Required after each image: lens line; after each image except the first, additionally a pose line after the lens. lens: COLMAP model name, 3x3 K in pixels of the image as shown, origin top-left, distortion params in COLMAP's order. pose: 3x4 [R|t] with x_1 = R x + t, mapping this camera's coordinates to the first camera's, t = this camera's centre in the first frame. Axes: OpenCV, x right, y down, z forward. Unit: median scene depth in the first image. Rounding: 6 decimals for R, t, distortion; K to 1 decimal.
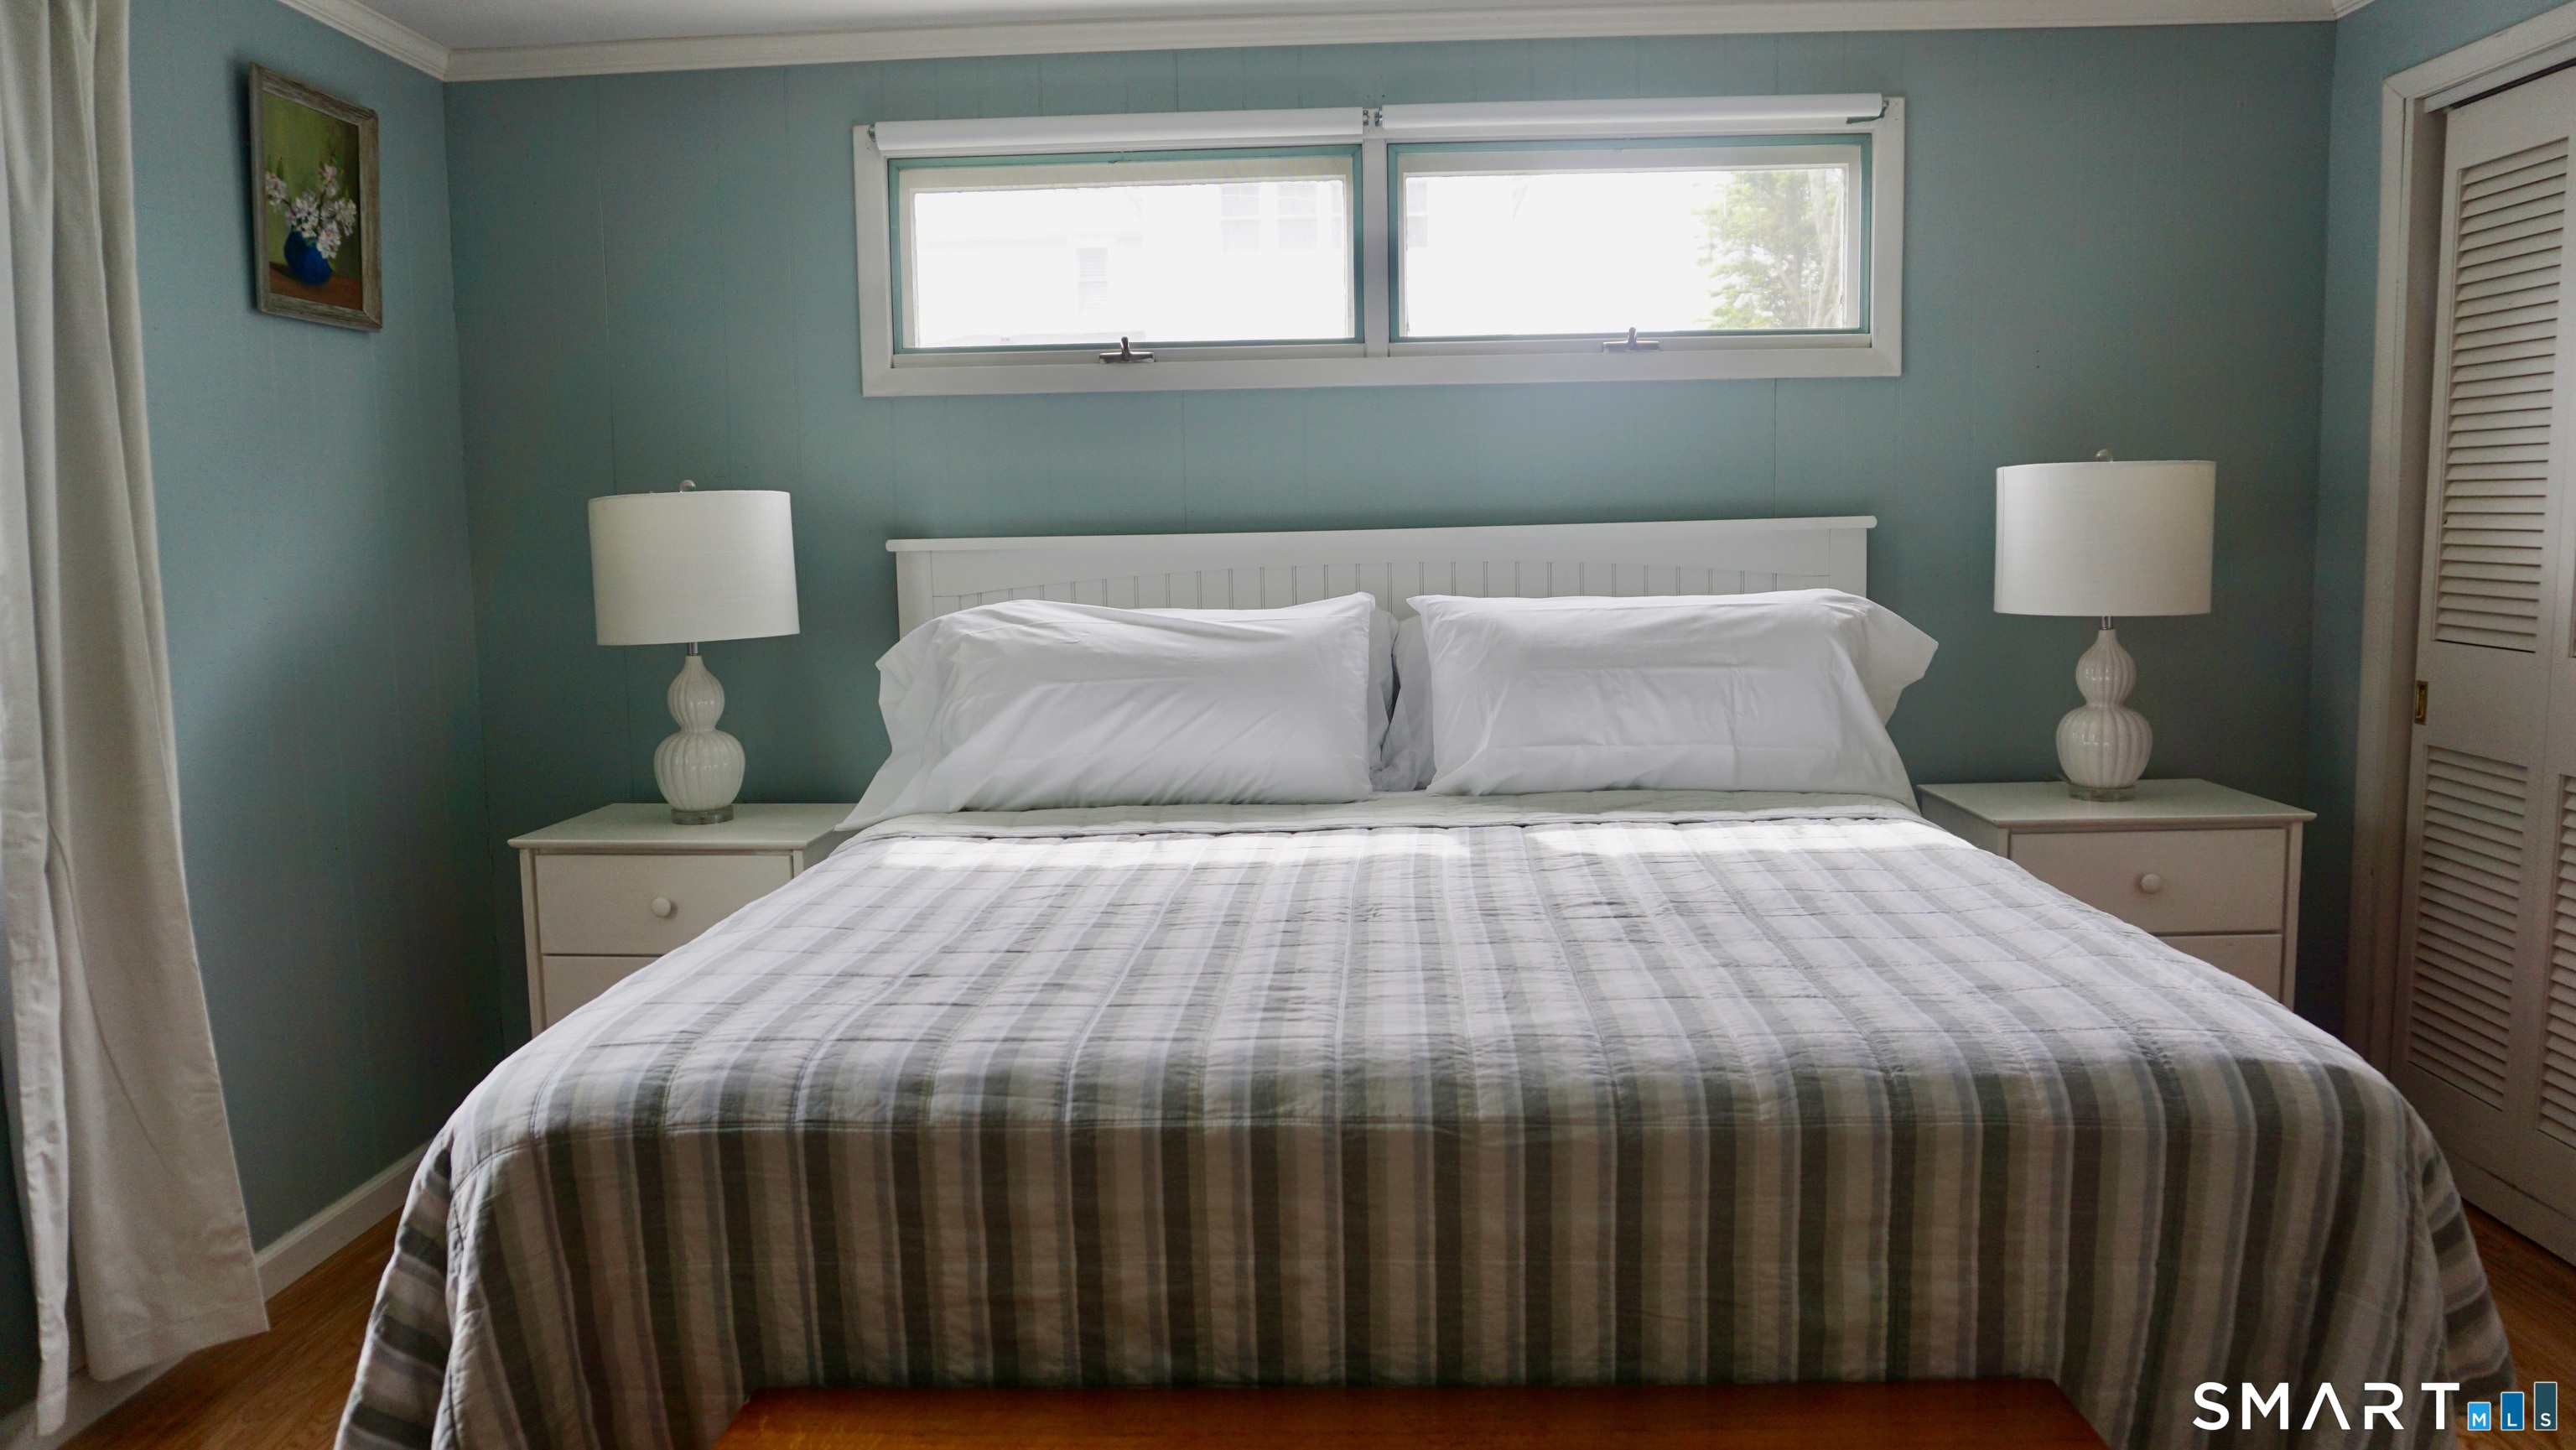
lens RADIAL K [[1720.3, 0, 1287.8], [0, 1720.3, 714.7], [0, 0, 1]] dist [-0.061663, 0.036597]
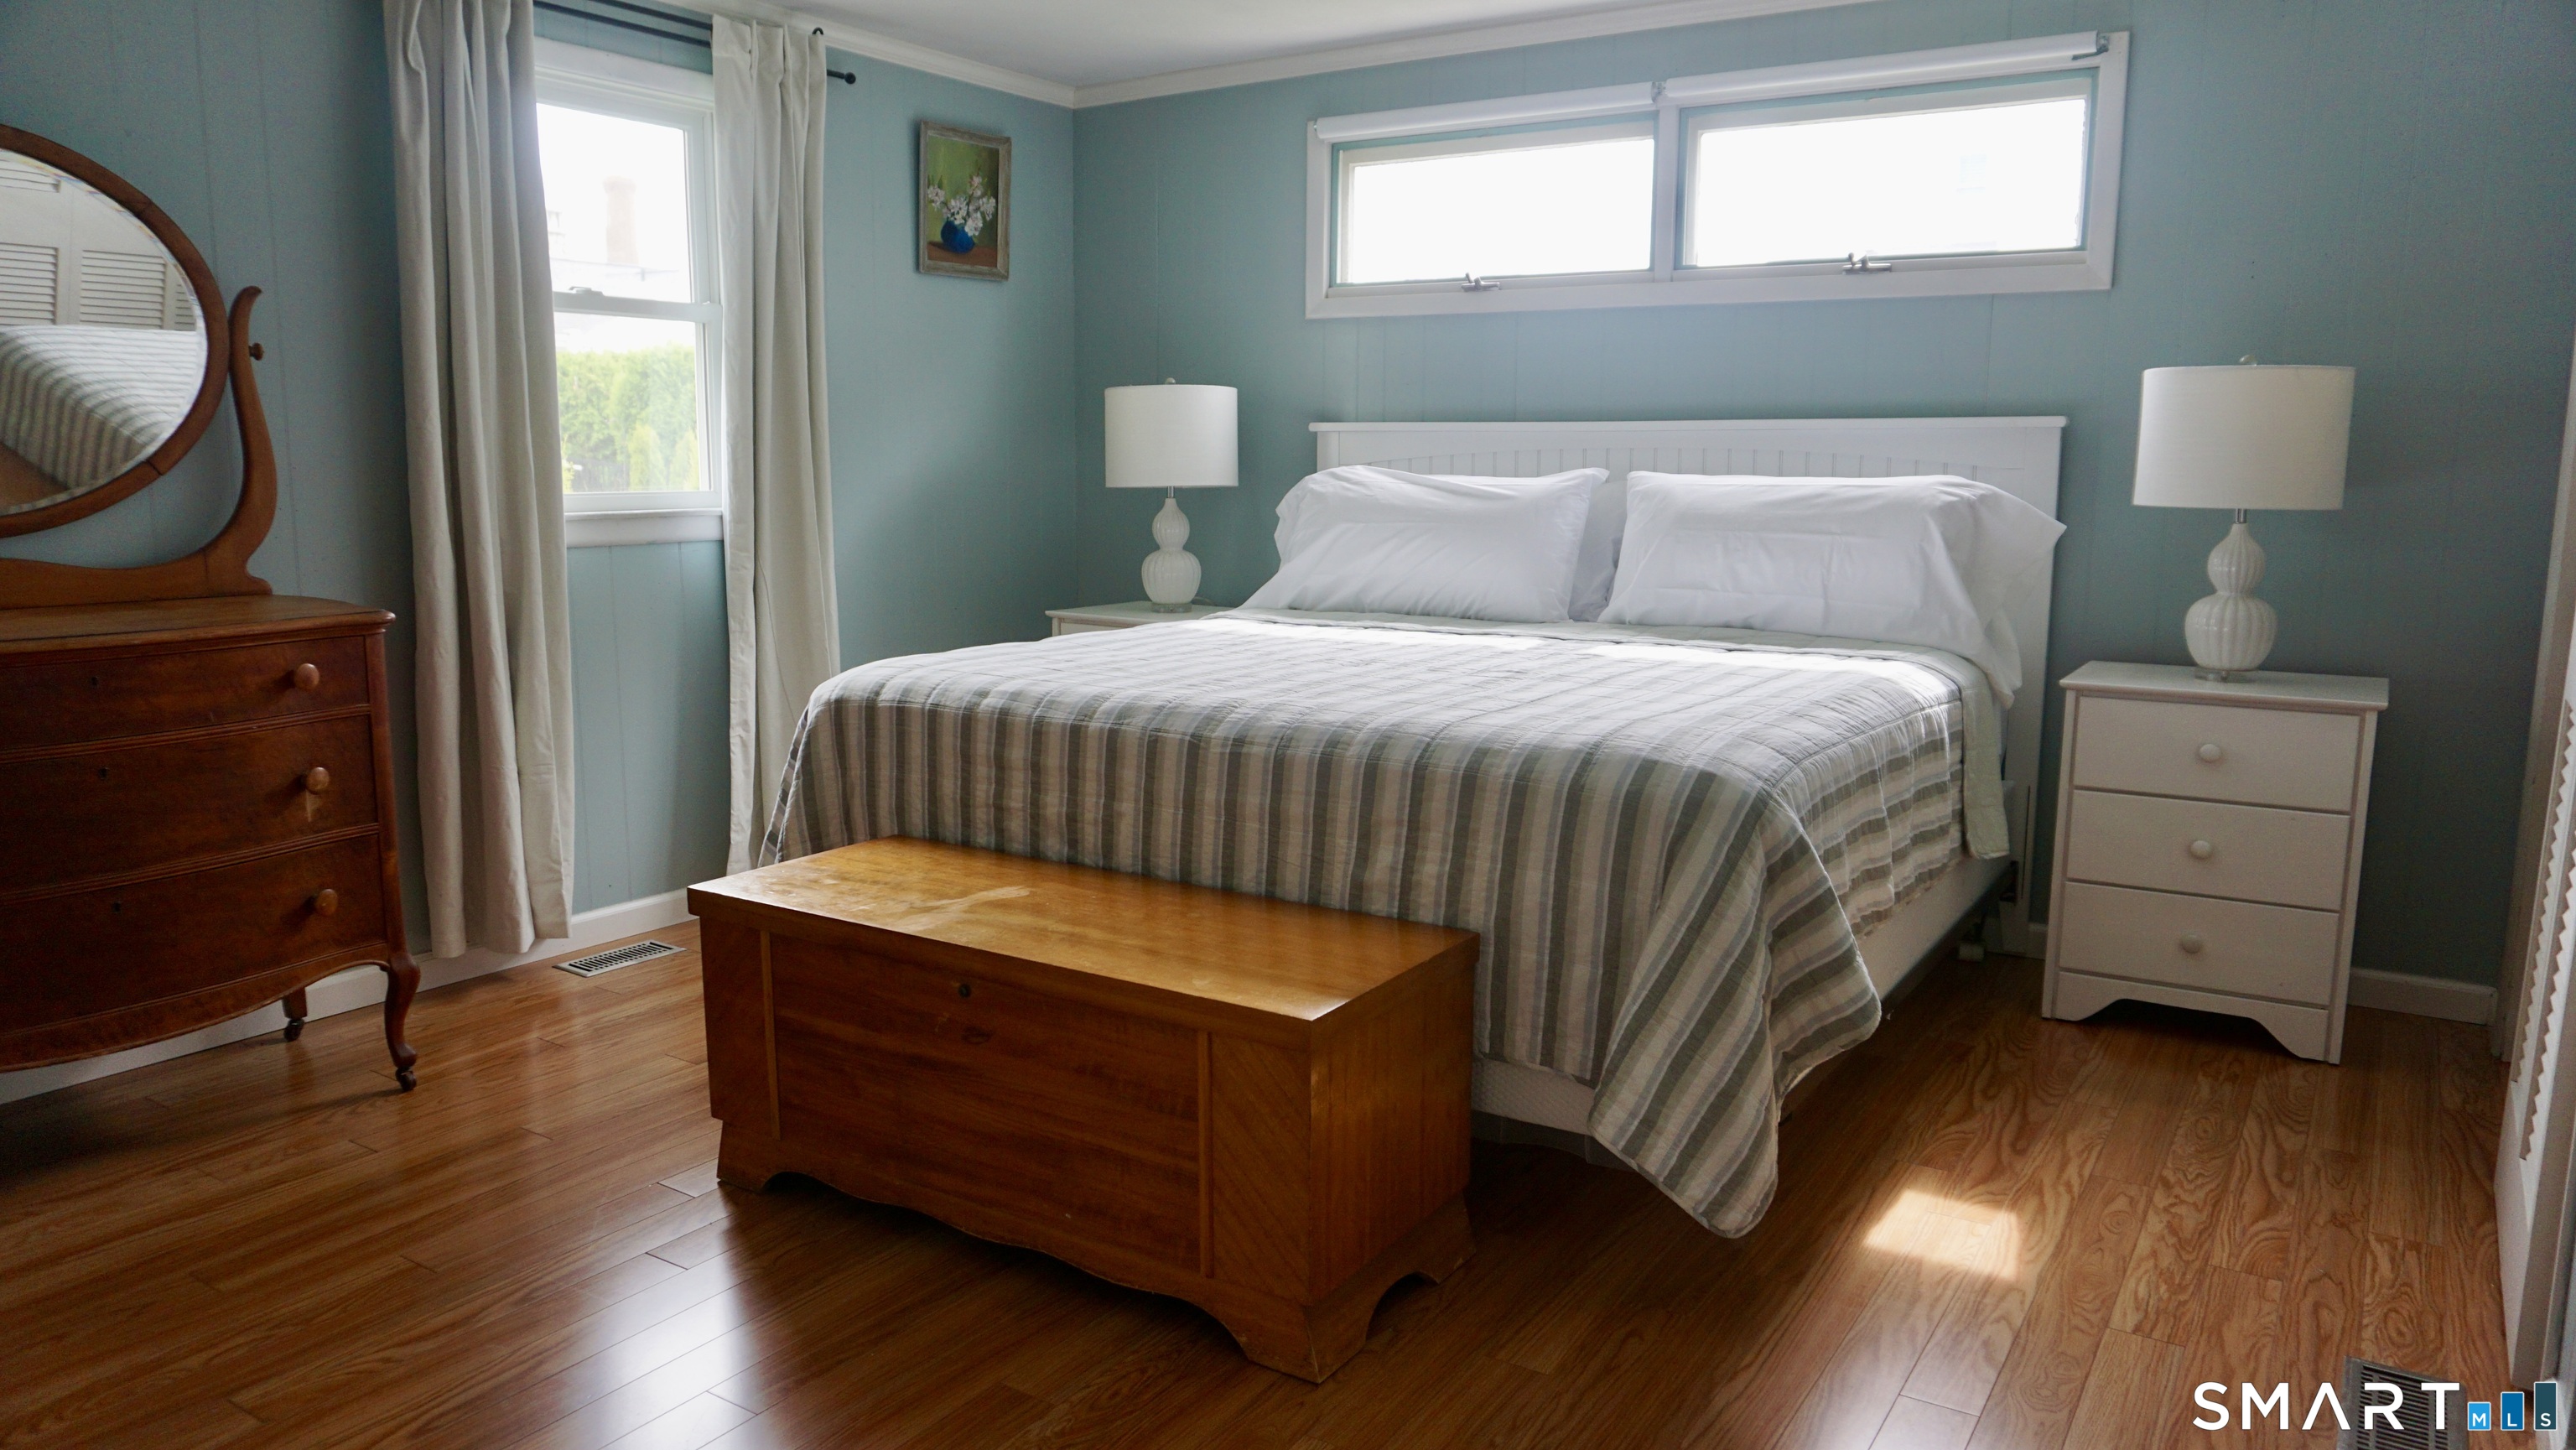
lens RADIAL K [[1720.3, 0, 1275.7], [0, 1720.3, 709.1], [0, 0, 1]] dist [-0.061663, 0.036597]
pose [[0.856305, 0.099666, -0.506763, 0.523019], [-0.075406, 0.994816, 0.068235, 0.040262], [0.510937, -0.020216, 0.859381, -0.239918]]
